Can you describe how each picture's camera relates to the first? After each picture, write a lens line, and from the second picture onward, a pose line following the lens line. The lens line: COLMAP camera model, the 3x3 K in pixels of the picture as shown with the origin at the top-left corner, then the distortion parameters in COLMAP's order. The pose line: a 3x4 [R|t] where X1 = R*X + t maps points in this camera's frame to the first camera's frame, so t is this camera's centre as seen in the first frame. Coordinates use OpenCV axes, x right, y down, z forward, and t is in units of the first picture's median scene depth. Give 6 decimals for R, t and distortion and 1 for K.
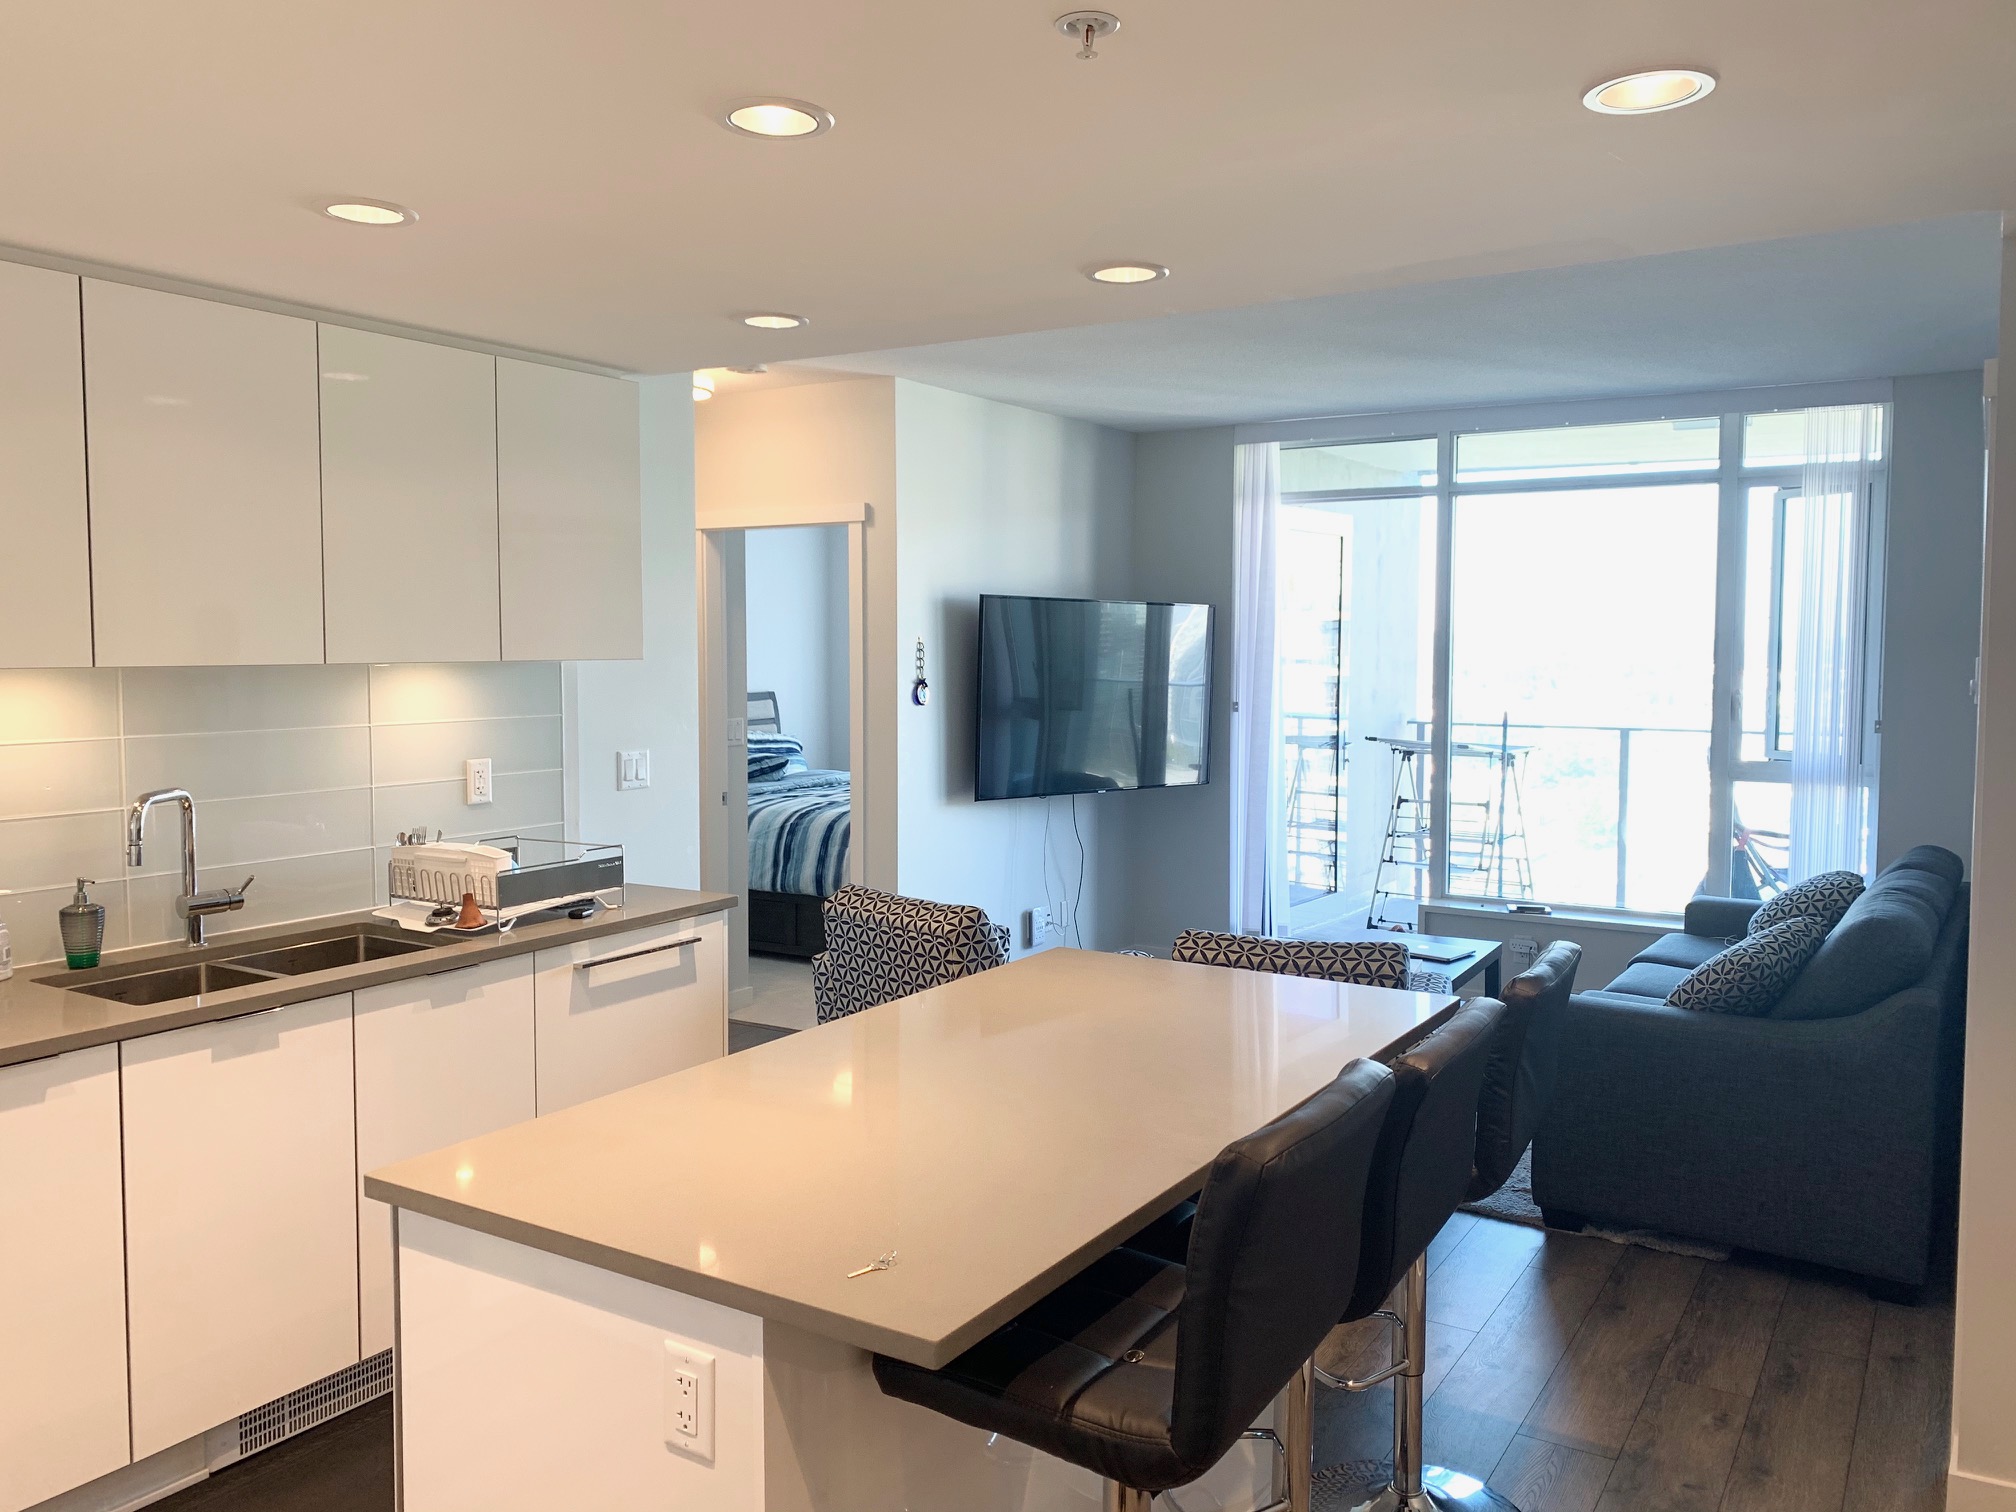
lens RADIAL K [[1544.0, 0, 1008.9], [0, 1544.0, 723.7], [0, 0, 1]] dist [0.074389, -0.095616]
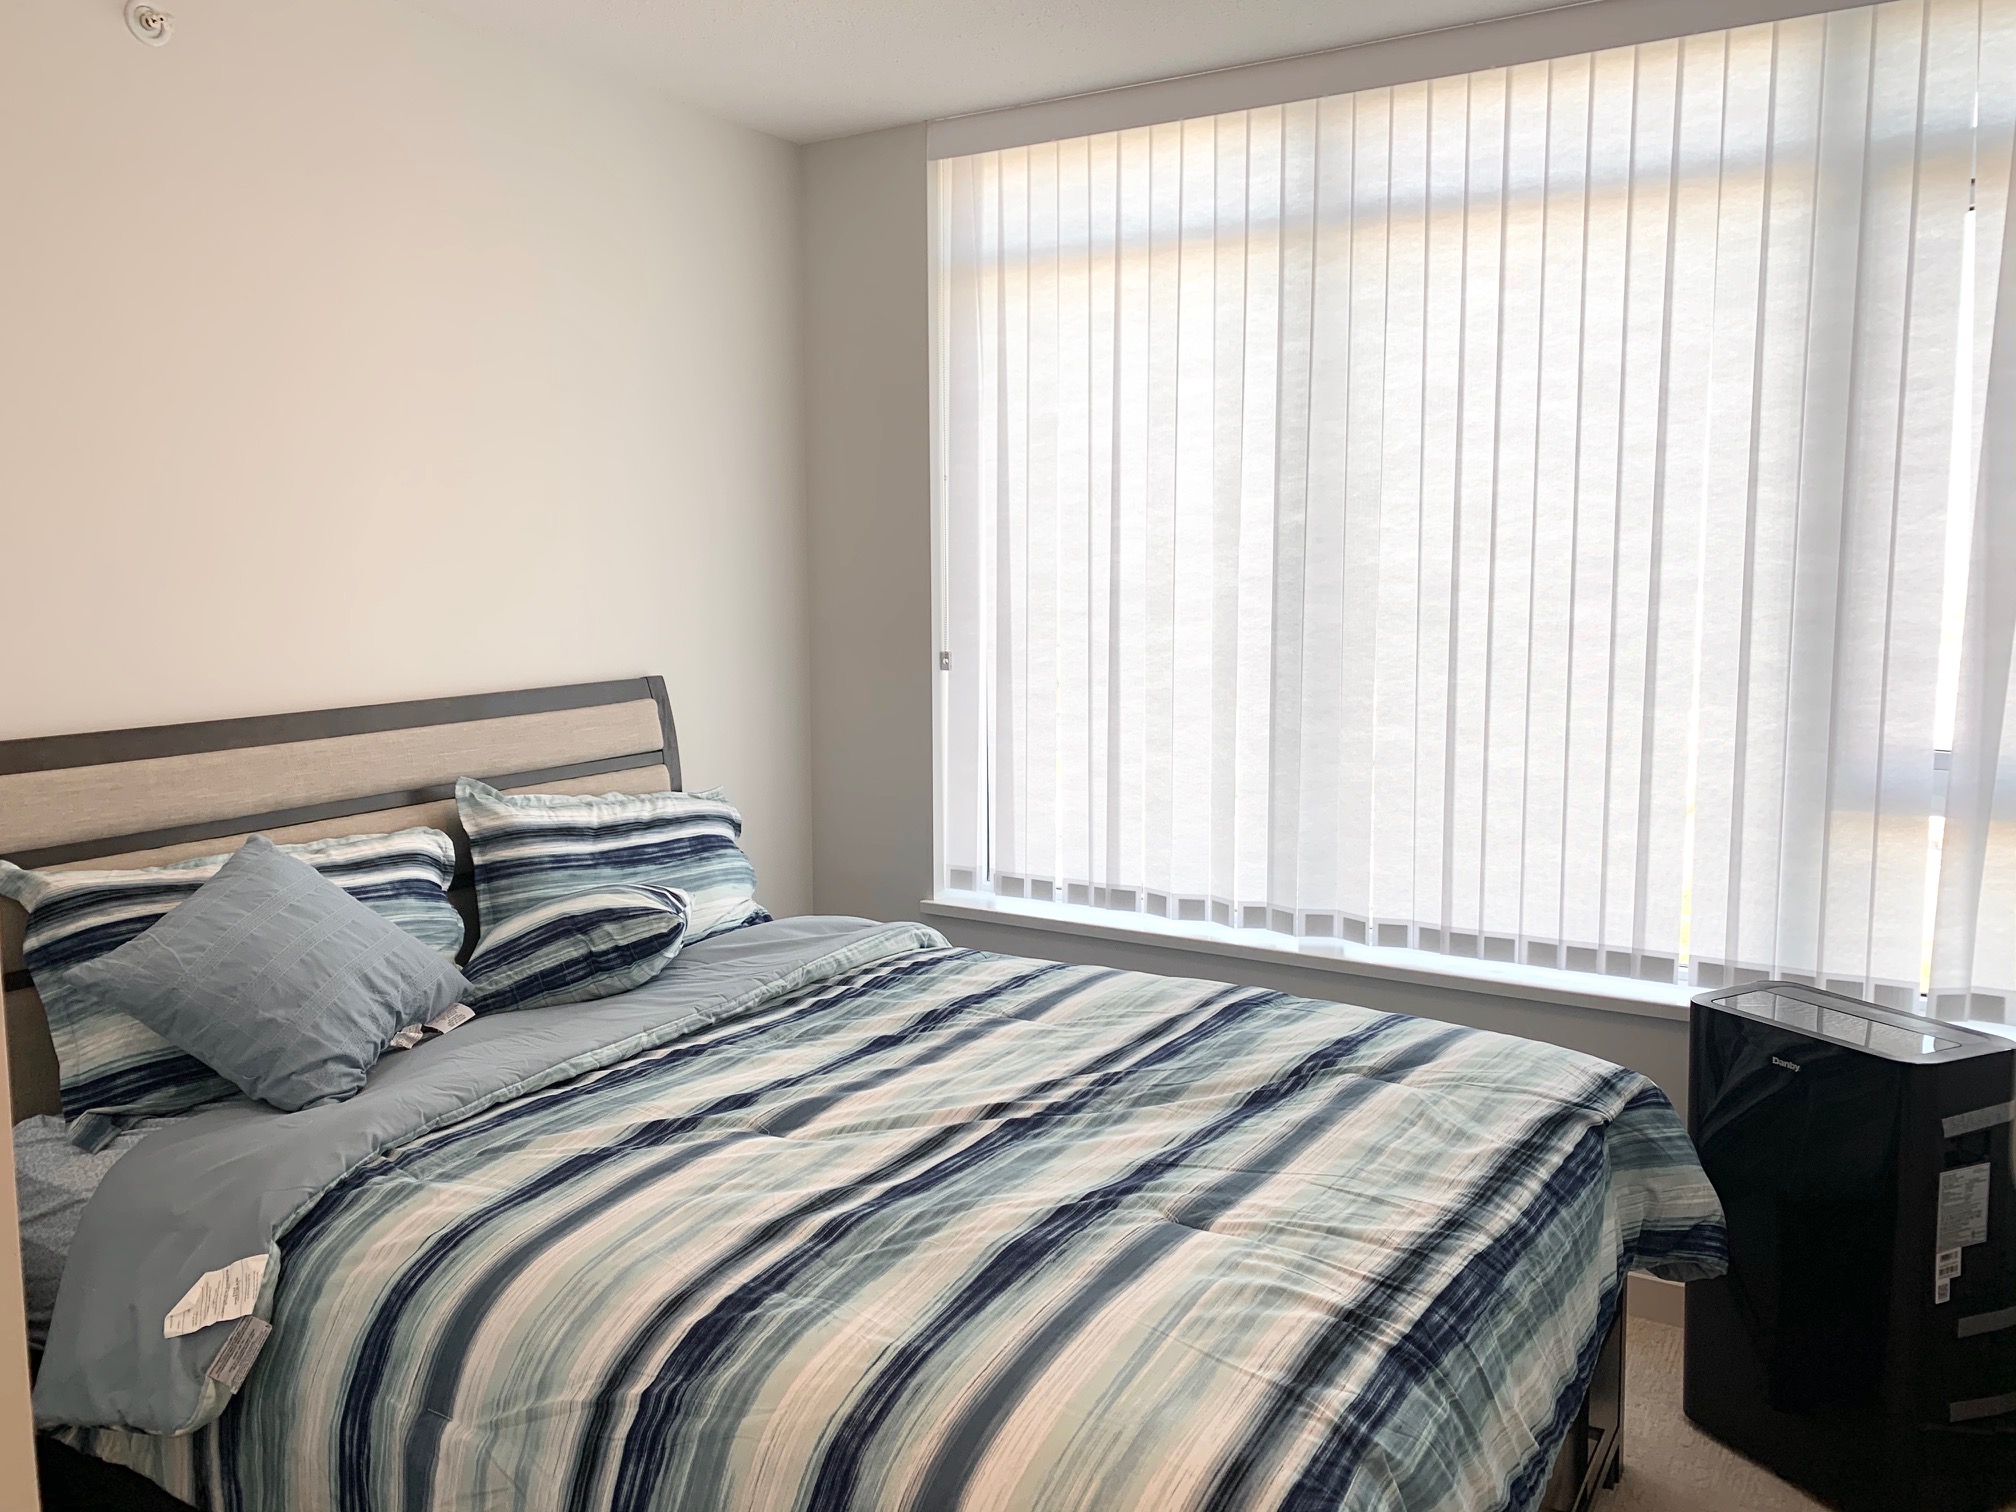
lens RADIAL K [[1544.0, 0, 1008.9], [0, 1544.0, 723.7], [0, 0, 1]] dist [0.074389, -0.095616]
pose [[0.999783, -0.009828, 0.018358, -0.117150], [0.008992, 0.998943, 0.045068, -0.039687], [-0.018782, -0.044893, 0.998815, 0.975453]]
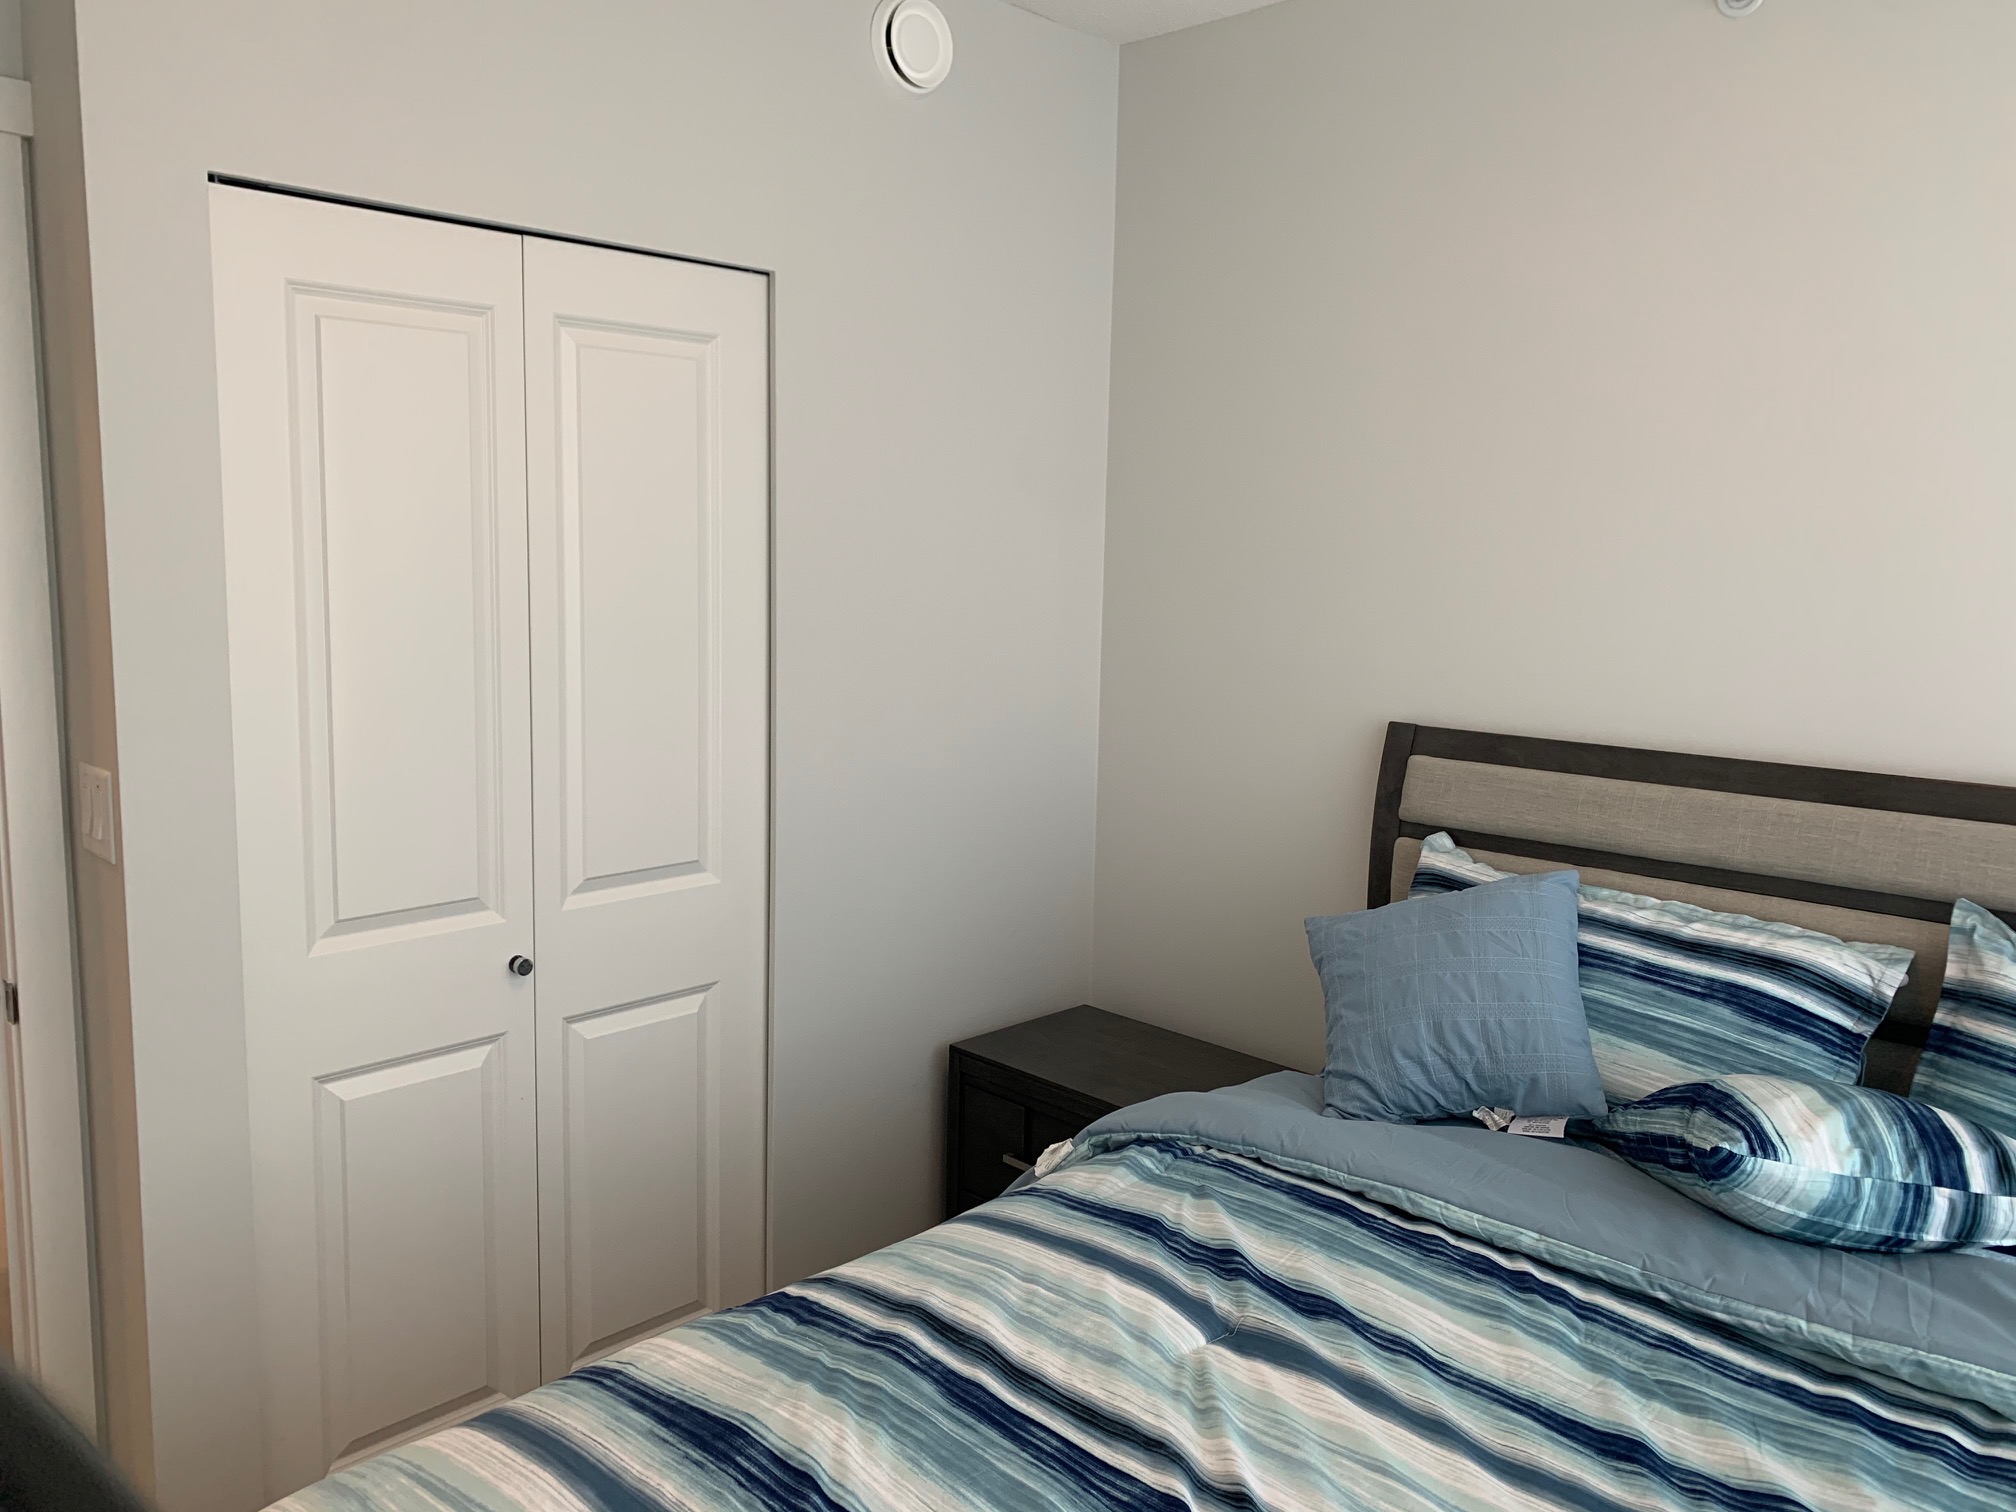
lens RADIAL K [[1544.0, 0, 1008.9], [0, 1544.0, 723.7], [0, 0, 1]] dist [0.074389, -0.095616]
pose [[-0.200665, 0.112602, -0.973167, 0.090013], [-0.073688, 0.988823, 0.129608, -0.069366], [0.976885, 0.097718, -0.190125, 1.318150]]
